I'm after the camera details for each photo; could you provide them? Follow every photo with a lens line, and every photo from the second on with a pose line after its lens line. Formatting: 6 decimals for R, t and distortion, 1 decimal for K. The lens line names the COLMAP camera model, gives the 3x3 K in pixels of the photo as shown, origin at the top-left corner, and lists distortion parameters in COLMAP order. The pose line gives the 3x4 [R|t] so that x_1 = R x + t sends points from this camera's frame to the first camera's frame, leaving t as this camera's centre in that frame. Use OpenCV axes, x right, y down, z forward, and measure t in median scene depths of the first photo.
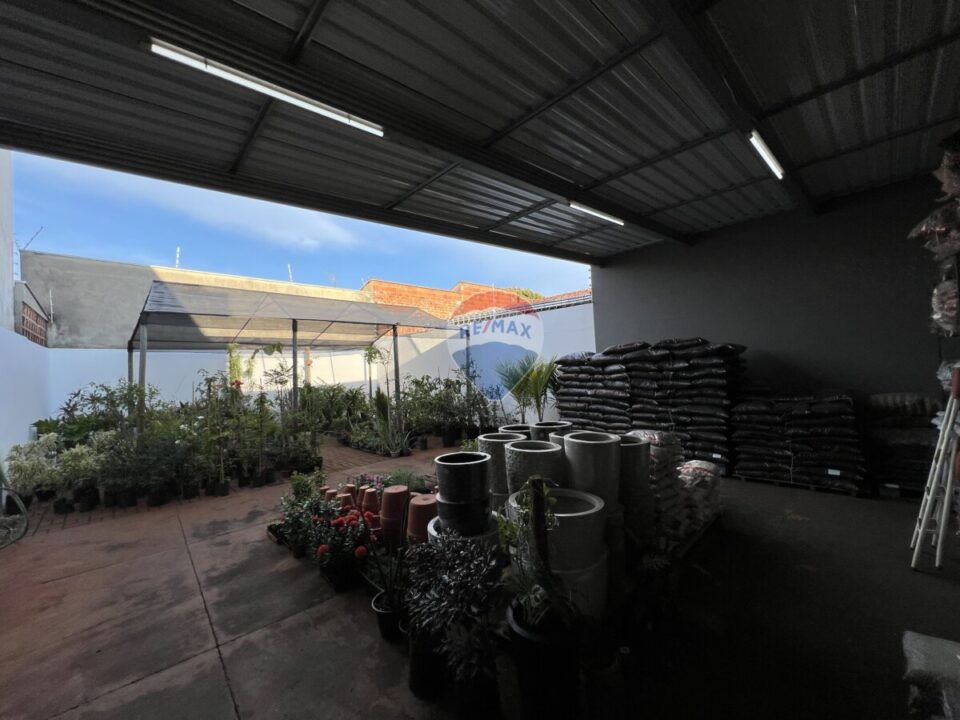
lens RADIAL K [[386.4, 0, 479.1], [0, 386.4, 362.6], [0, 0, 1]] dist [0.000065, 0.000001]
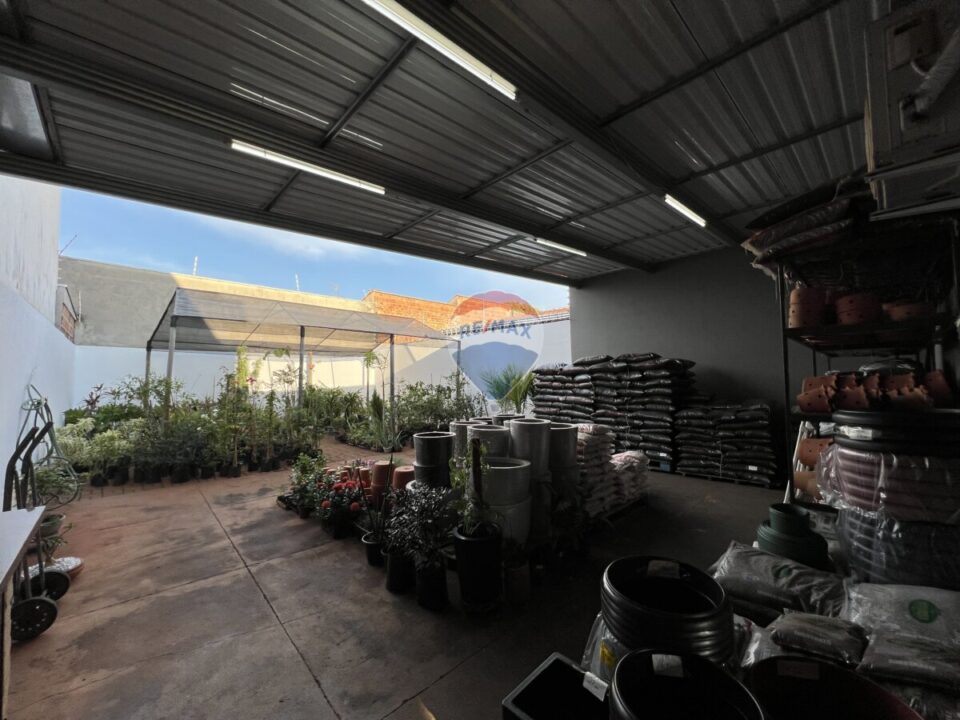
lens RADIAL K [[386.4, 0, 479.1], [0, 386.4, 362.6], [0, 0, 1]] dist [0.000065, 0.000001]
pose [[0.999505, 0.031313, 0.002880, 0.042792], [-0.031209, 0.999039, -0.030783, 0.015121], [-0.003841, 0.030678, 0.999522, -0.146616]]
